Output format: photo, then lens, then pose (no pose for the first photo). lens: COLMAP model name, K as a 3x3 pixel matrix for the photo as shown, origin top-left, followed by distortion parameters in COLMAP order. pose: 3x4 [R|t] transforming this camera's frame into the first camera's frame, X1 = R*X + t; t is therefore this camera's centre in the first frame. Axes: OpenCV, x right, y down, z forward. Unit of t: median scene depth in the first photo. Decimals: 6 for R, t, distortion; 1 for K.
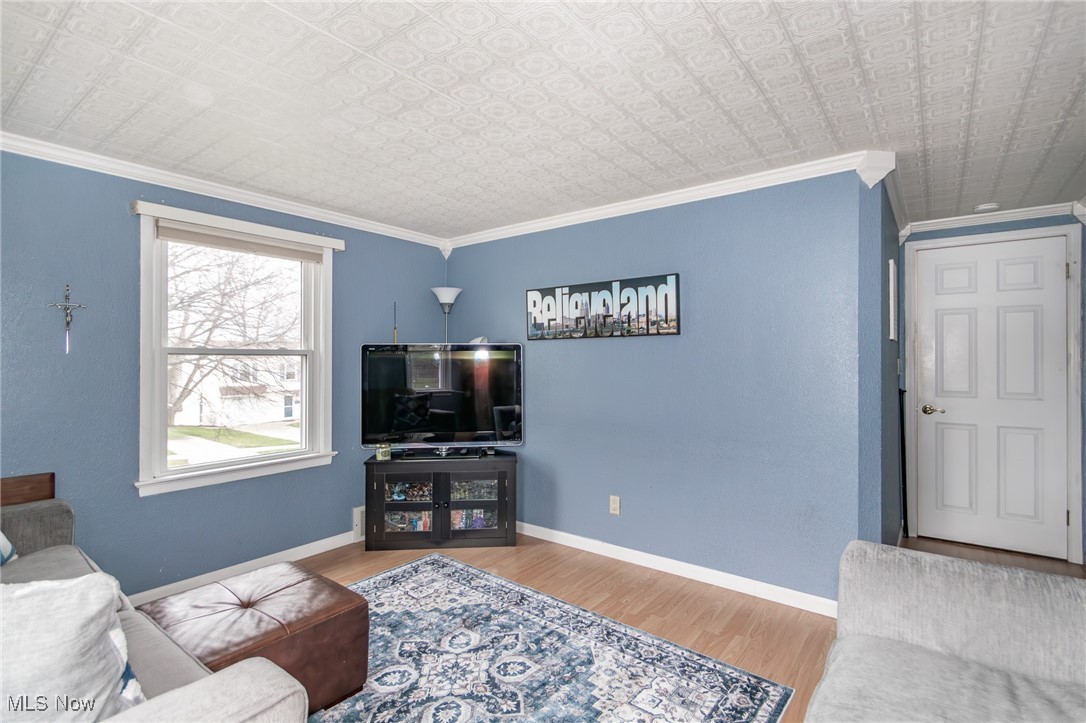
lens RADIAL K [[516.6, 0, 544.9], [0, 516.6, 358.2], [0, 0, 1]] dist [0.009767, -0.007854]
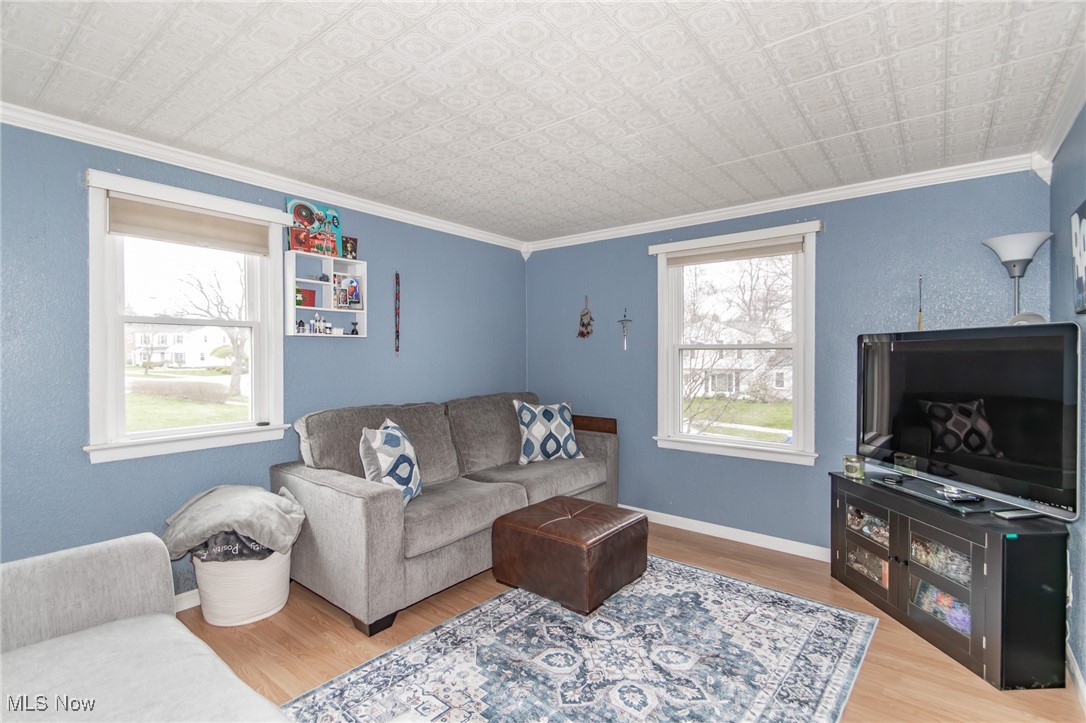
lens RADIAL K [[516.6, 0, 541.7], [0, 516.6, 360.3], [0, 0, 1]] dist [0.009767, -0.007854]
pose [[-0.038897, 0.011061, -0.999182, 0.690042], [0.004304, 0.999931, 0.010902, 0.003726], [0.999234, -0.003876, -0.038942, 0.724723]]
